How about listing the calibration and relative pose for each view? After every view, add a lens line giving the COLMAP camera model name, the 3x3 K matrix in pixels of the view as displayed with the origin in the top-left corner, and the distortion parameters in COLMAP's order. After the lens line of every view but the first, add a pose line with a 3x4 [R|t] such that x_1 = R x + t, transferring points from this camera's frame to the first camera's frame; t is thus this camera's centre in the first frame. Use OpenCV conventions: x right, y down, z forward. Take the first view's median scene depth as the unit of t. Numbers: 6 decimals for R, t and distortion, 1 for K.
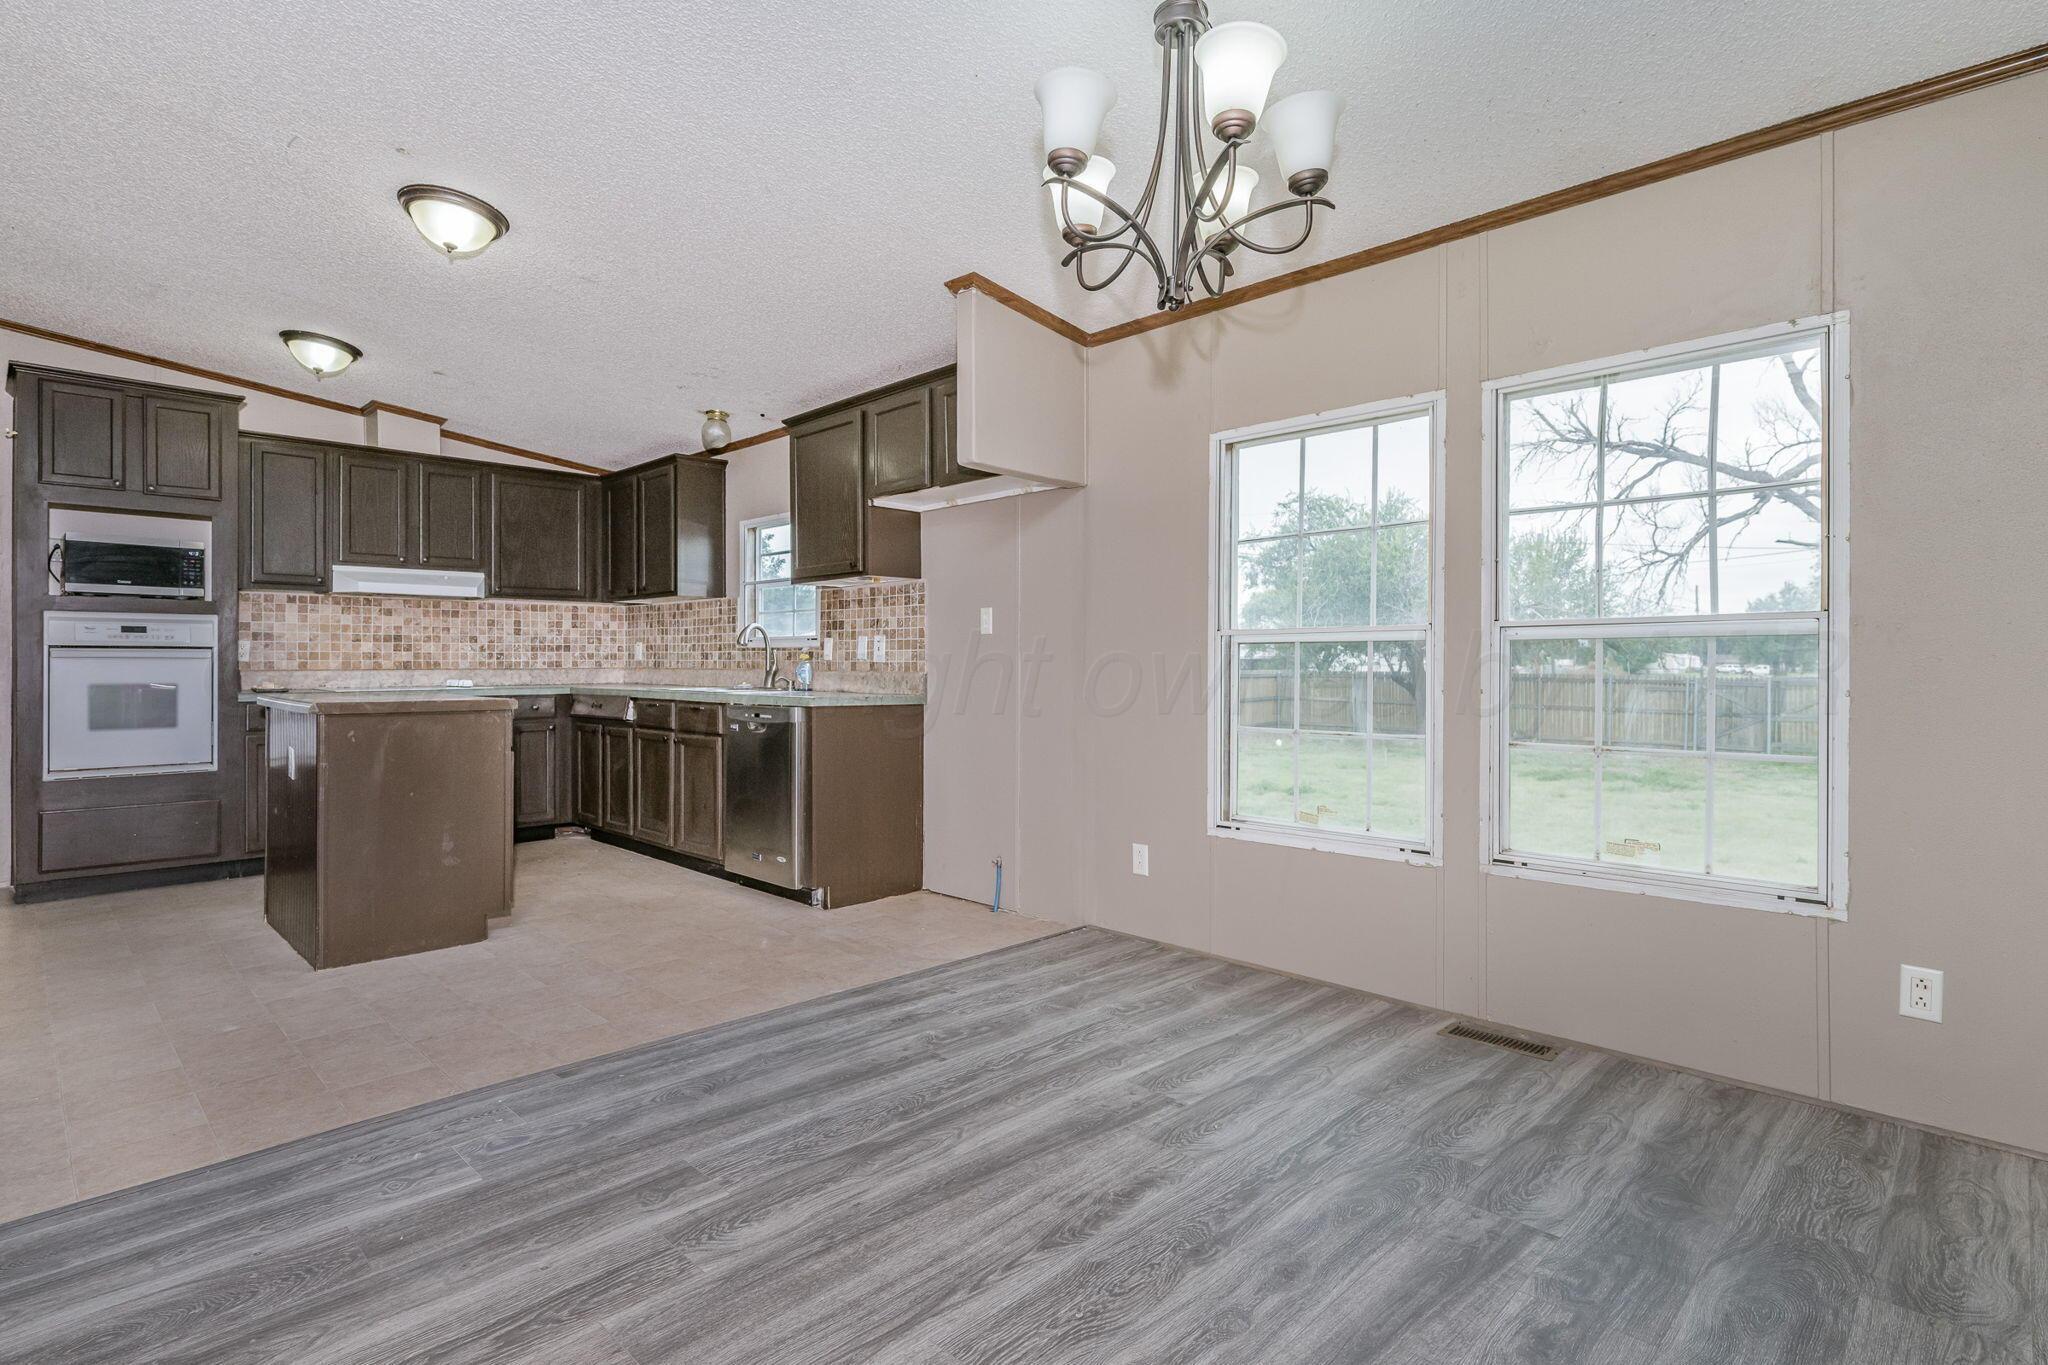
lens RADIAL K [[1002.6, 0, 984.3], [0, 1002.6, 658.7], [0, 0, 1]] dist [-0.002316, -0.000095]
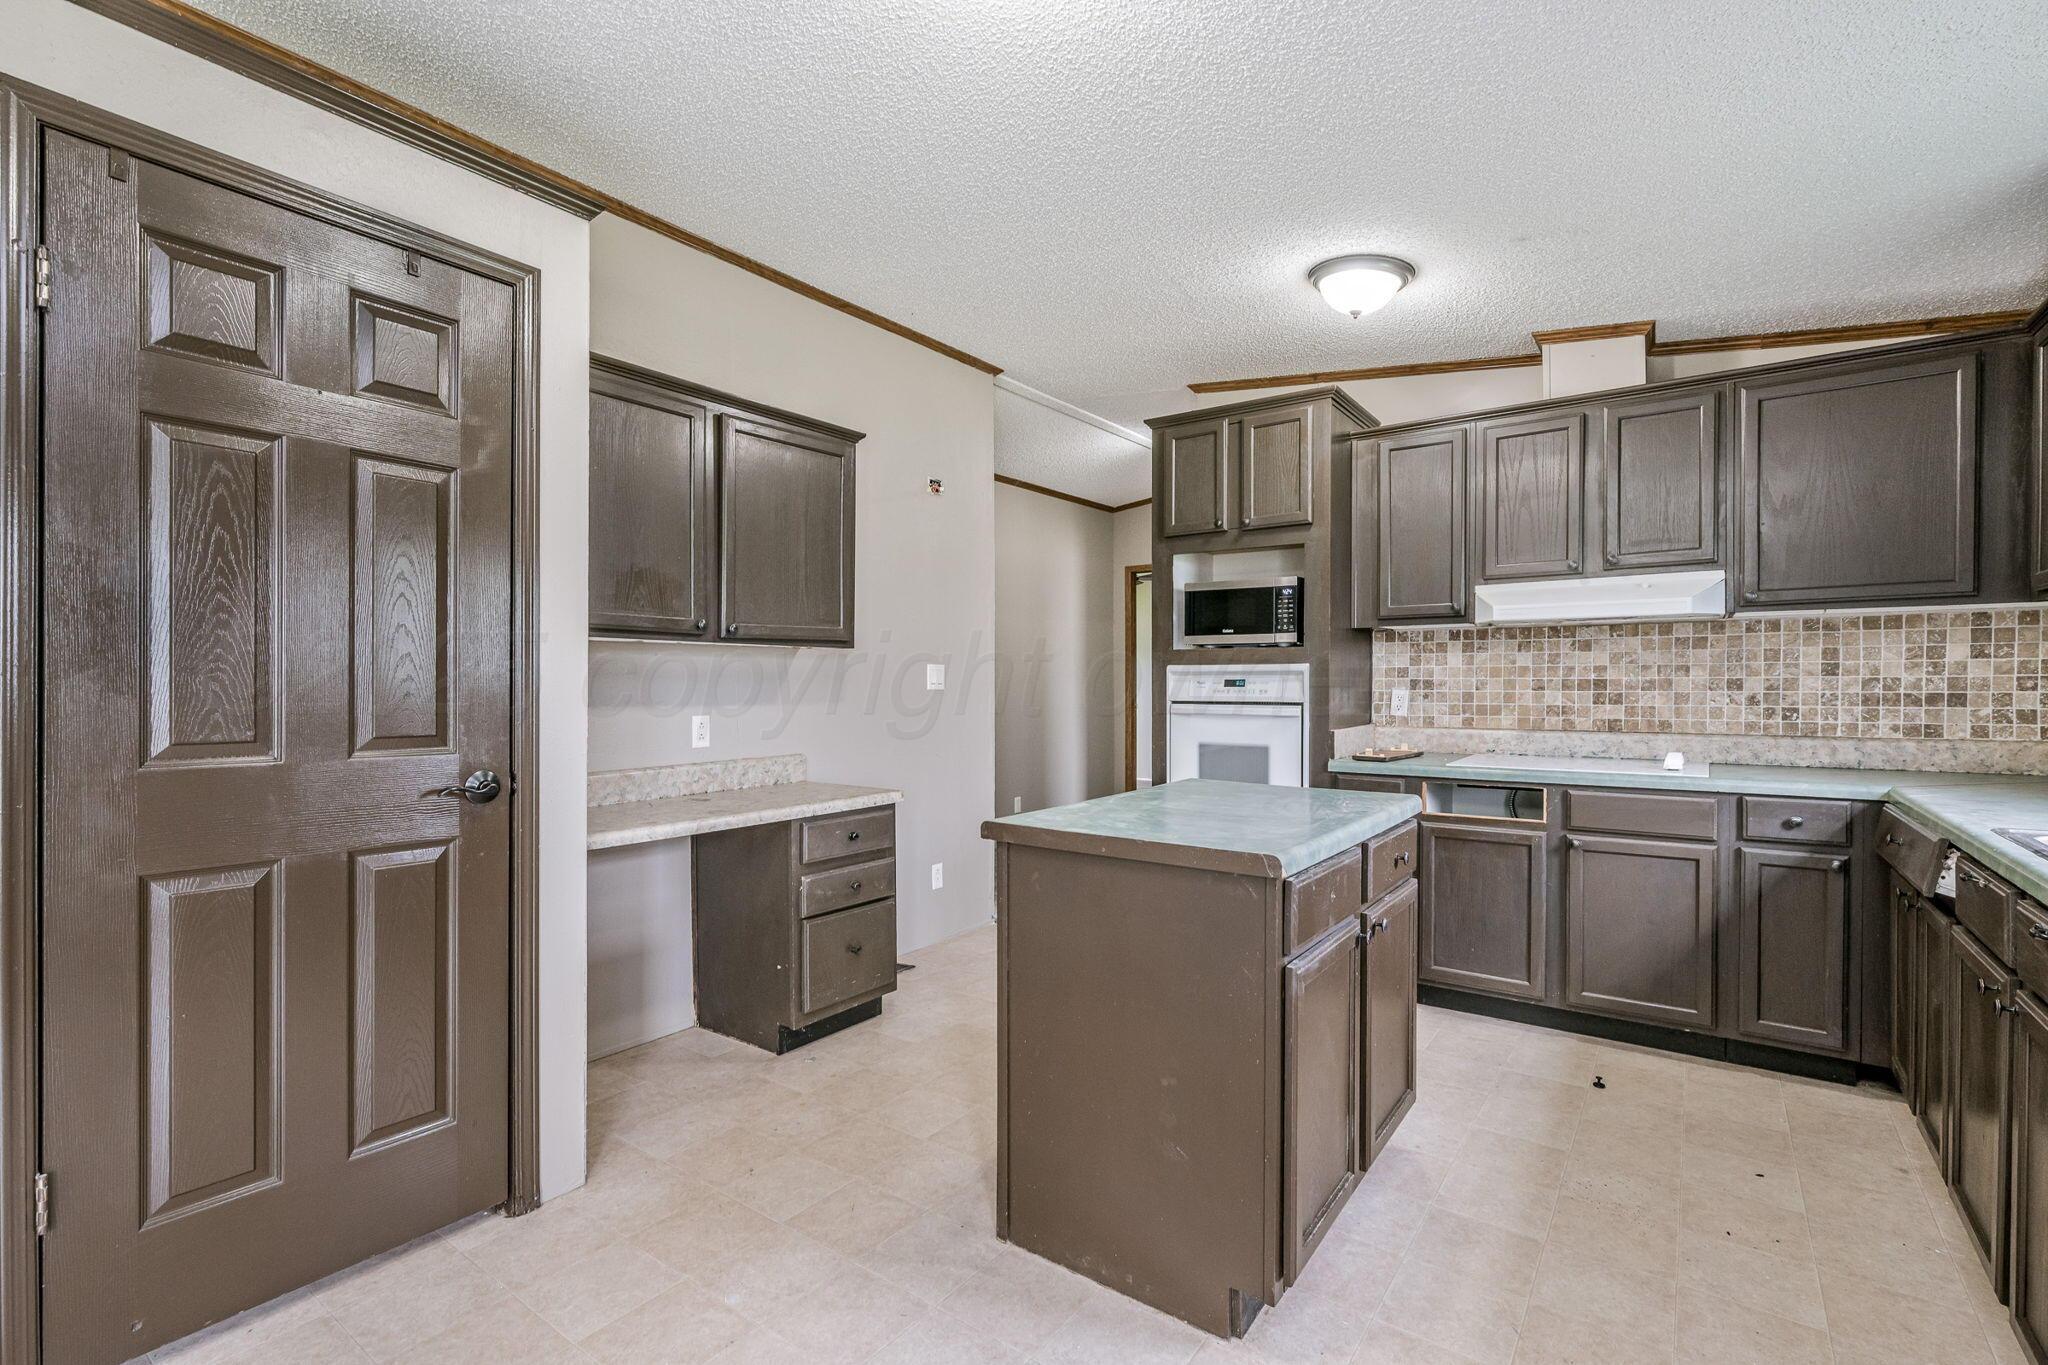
lens RADIAL K [[920.9, 0, 1032.1], [0, 920.9, 691.4], [0, 0, 1]] dist [-0.000616, -0.000104]
pose [[0.164152, 0.011463, -0.986368, -0.052580], [0.006776, 0.999896, 0.012748, -0.028253], [0.986412, -0.008776, 0.164058, 0.576703]]
